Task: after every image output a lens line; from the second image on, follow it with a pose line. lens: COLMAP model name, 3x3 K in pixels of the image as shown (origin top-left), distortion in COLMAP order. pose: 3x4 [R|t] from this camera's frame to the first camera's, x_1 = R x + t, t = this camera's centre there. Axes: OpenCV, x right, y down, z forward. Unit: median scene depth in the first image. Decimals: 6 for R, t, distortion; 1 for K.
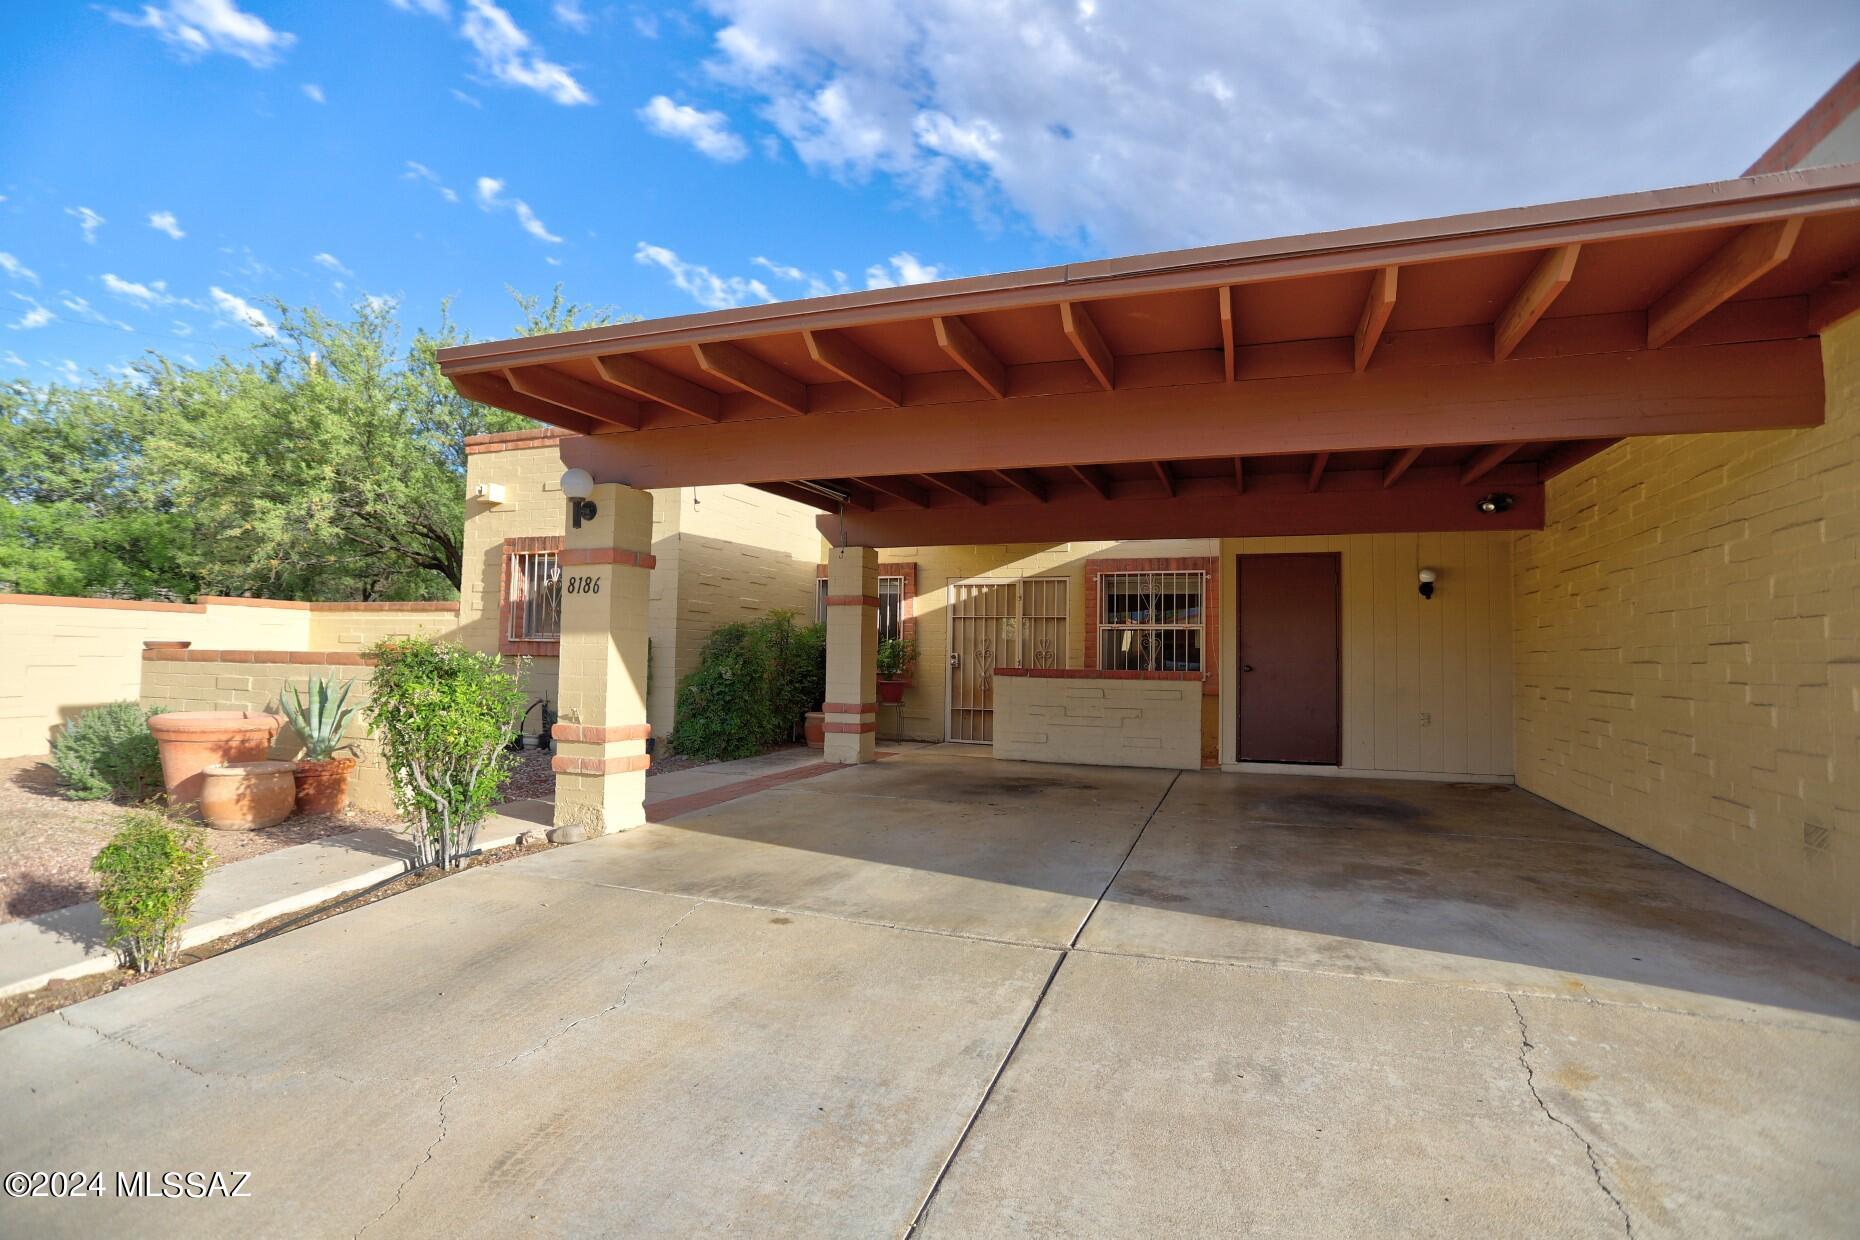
lens RADIAL K [[919.3, 0, 931.0], [0, 919.3, 617.1], [0, 0, 1]] dist [-0.000042, 0.000111]
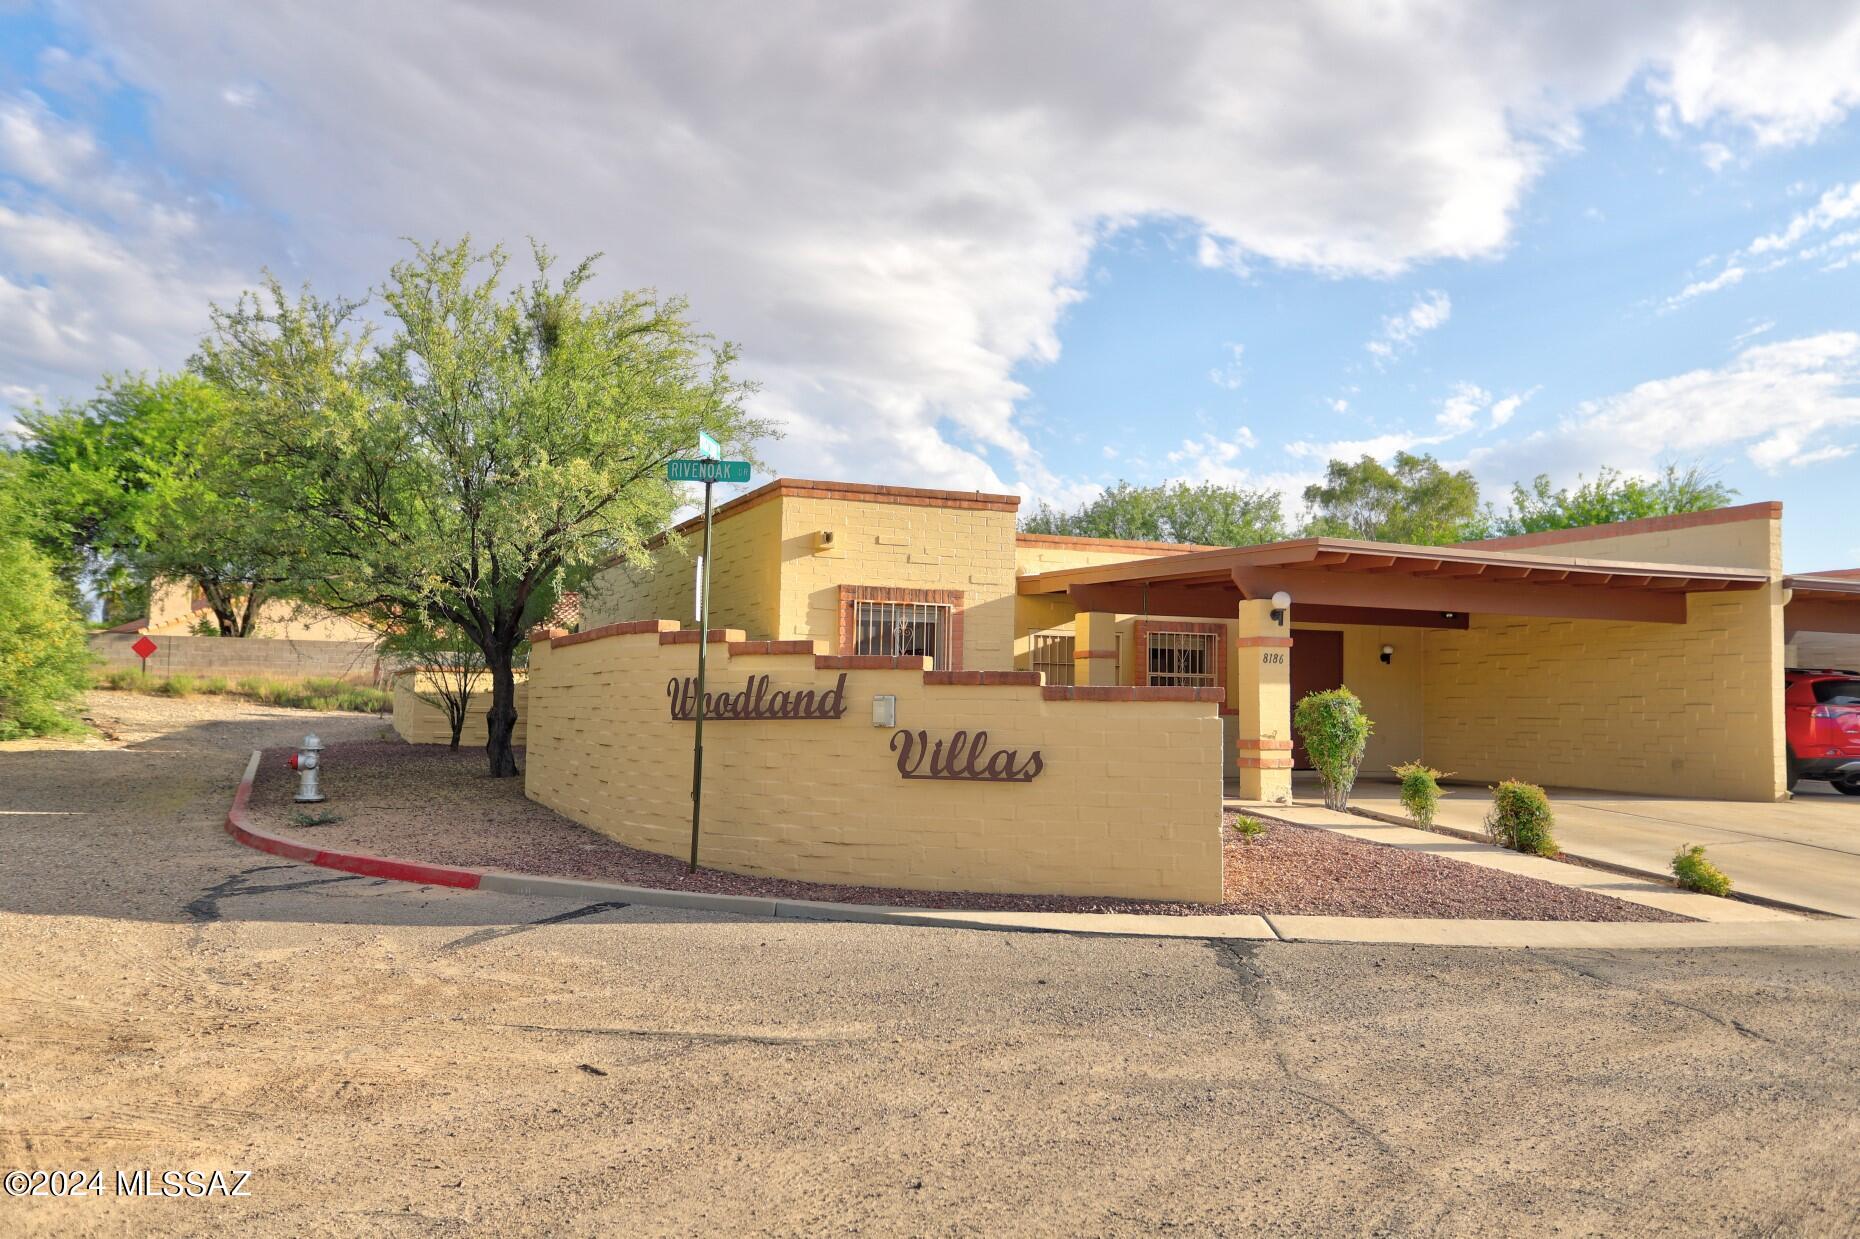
lens RADIAL K [[1602.2, 0, 929.6], [0, 1602.2, 619.0], [0, 0, 1]] dist [0.004190, 0.000950]
pose [[0.755957, 0.040730, 0.653353, -1.394741], [-0.037968, 0.999110, -0.018355, -0.012734], [-0.653519, -0.010931, 0.756831, -0.432777]]
